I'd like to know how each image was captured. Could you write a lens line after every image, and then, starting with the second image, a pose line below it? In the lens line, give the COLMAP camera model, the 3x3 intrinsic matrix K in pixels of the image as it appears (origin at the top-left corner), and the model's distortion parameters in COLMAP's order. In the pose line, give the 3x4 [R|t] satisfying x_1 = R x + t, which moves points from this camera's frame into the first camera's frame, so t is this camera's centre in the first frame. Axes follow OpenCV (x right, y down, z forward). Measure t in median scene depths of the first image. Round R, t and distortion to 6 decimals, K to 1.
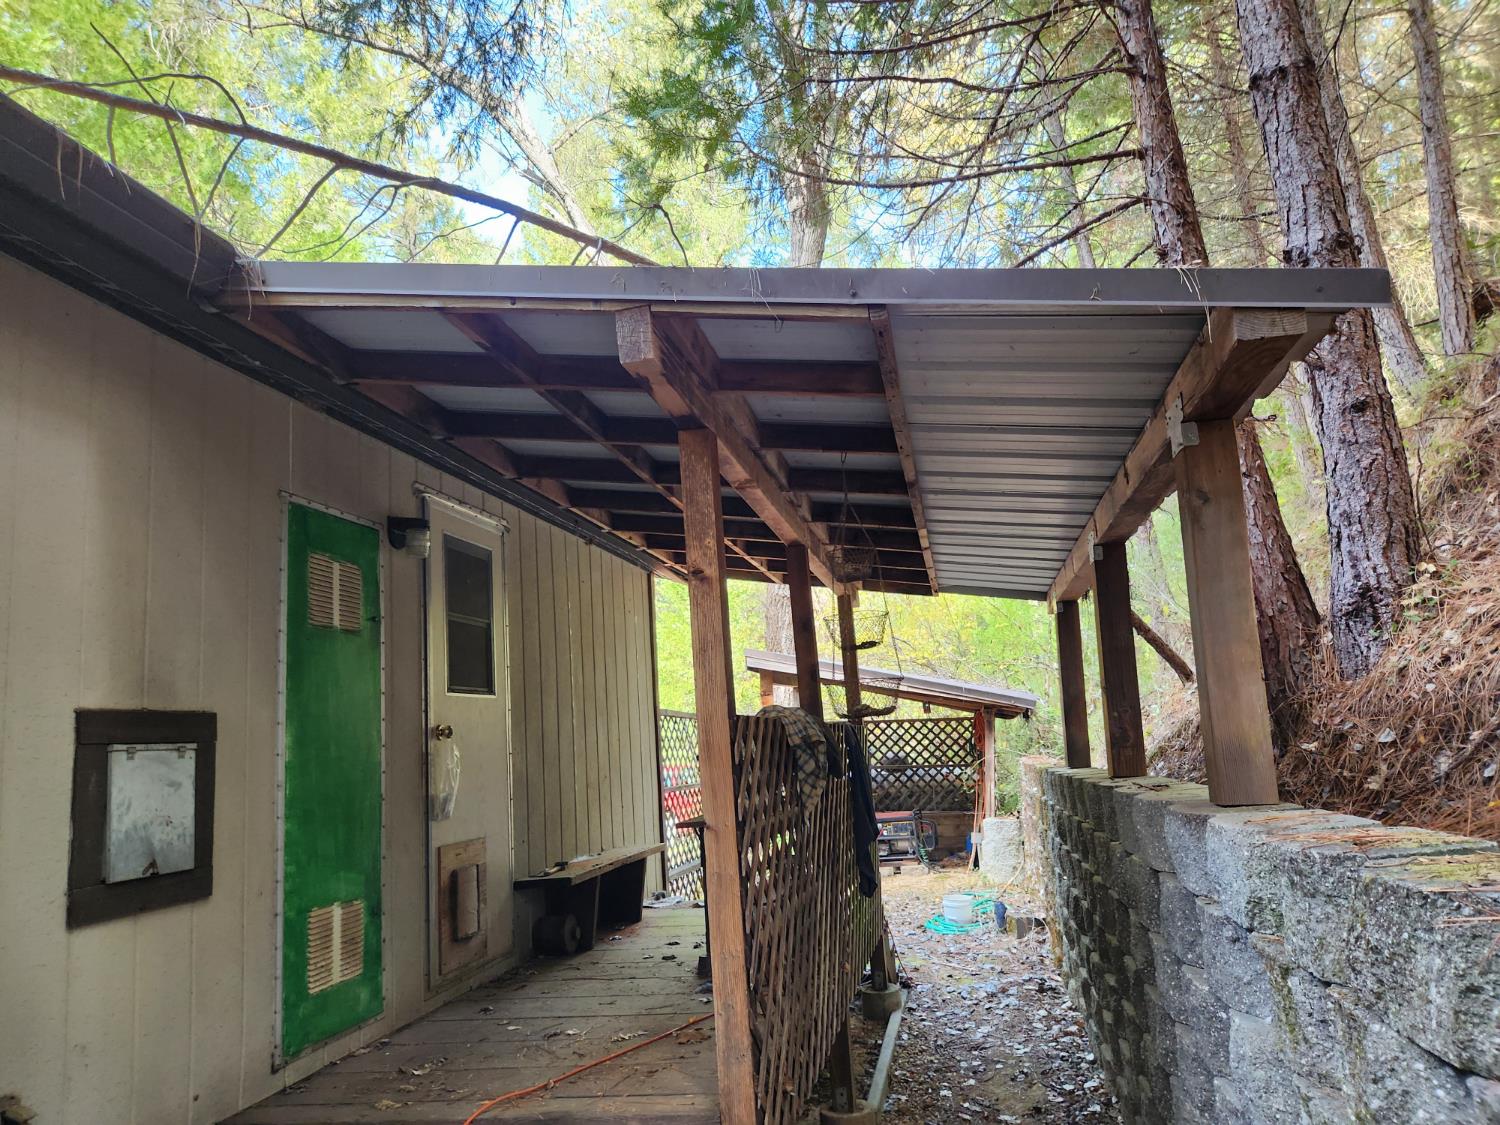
lens RADIAL K [[1007.7, 0, 757.8], [0, 1007.7, 569.0], [0, 0, 1]] dist [0.063319, -0.052298]
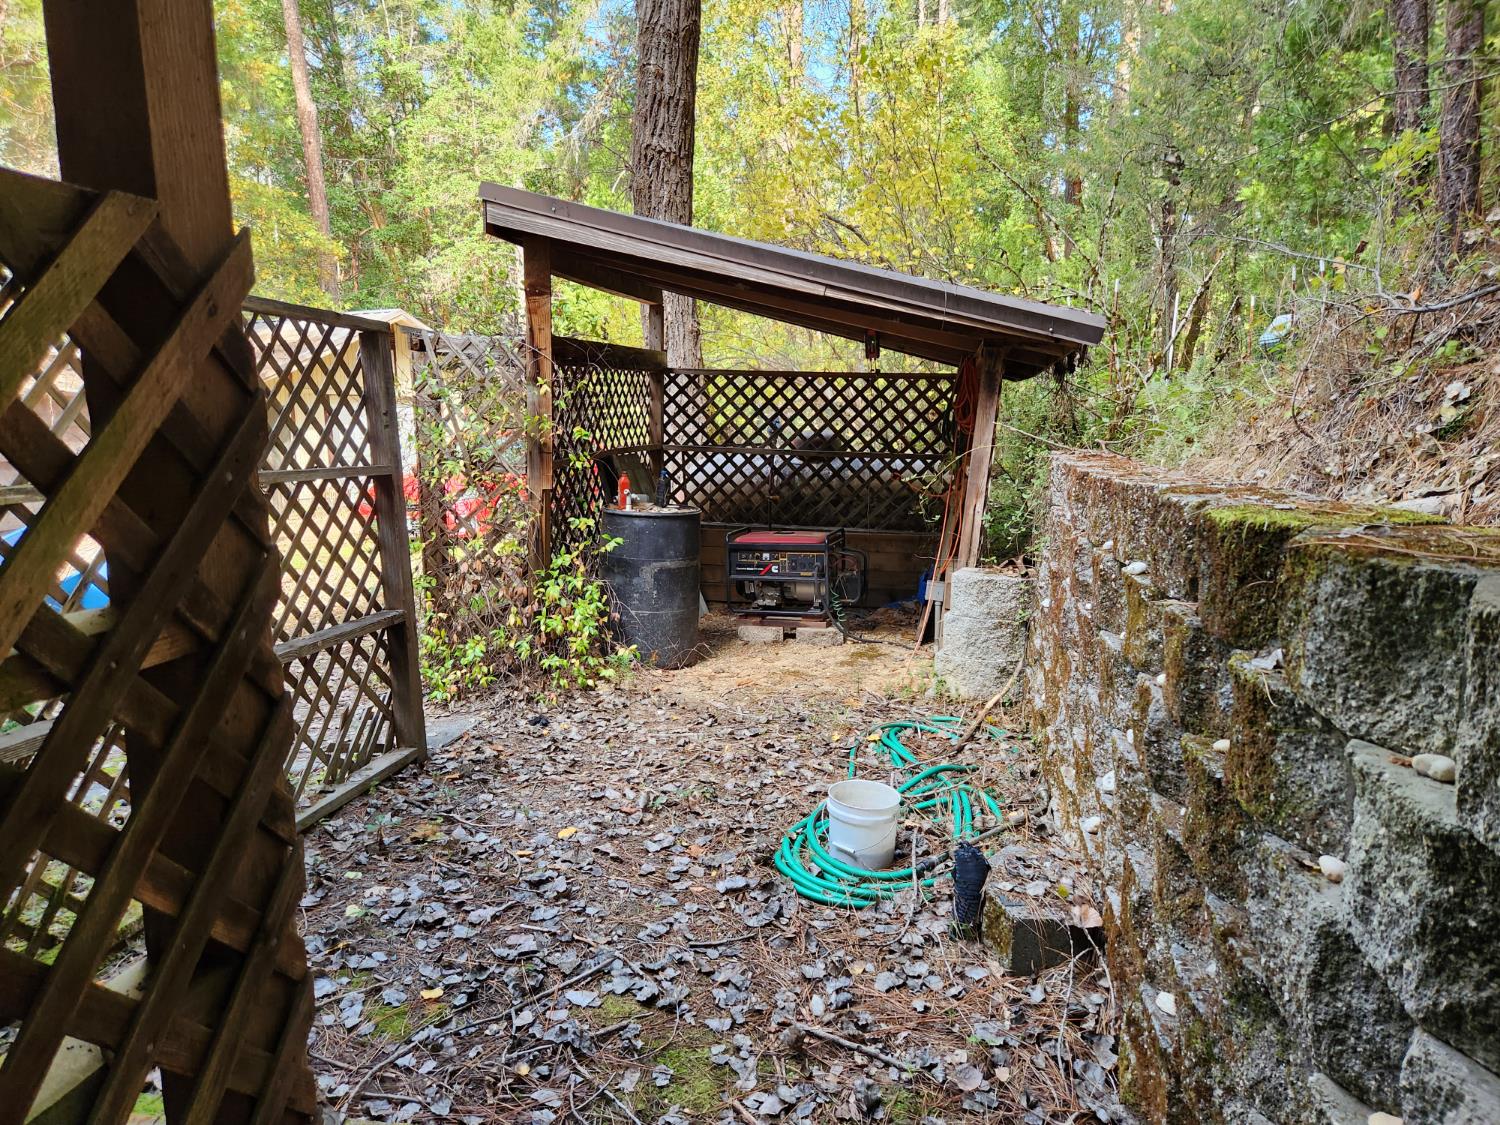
lens RADIAL K [[1007.7, 0, 750.4], [0, 1007.7, 556.8], [0, 0, 1]] dist [0.063319, -0.052298]
pose [[0.998218, 0.055926, 0.020825, 0.091294], [-0.059618, 0.950176, 0.305959, 0.077018], [-0.002676, -0.306655, 0.951817, 0.429701]]
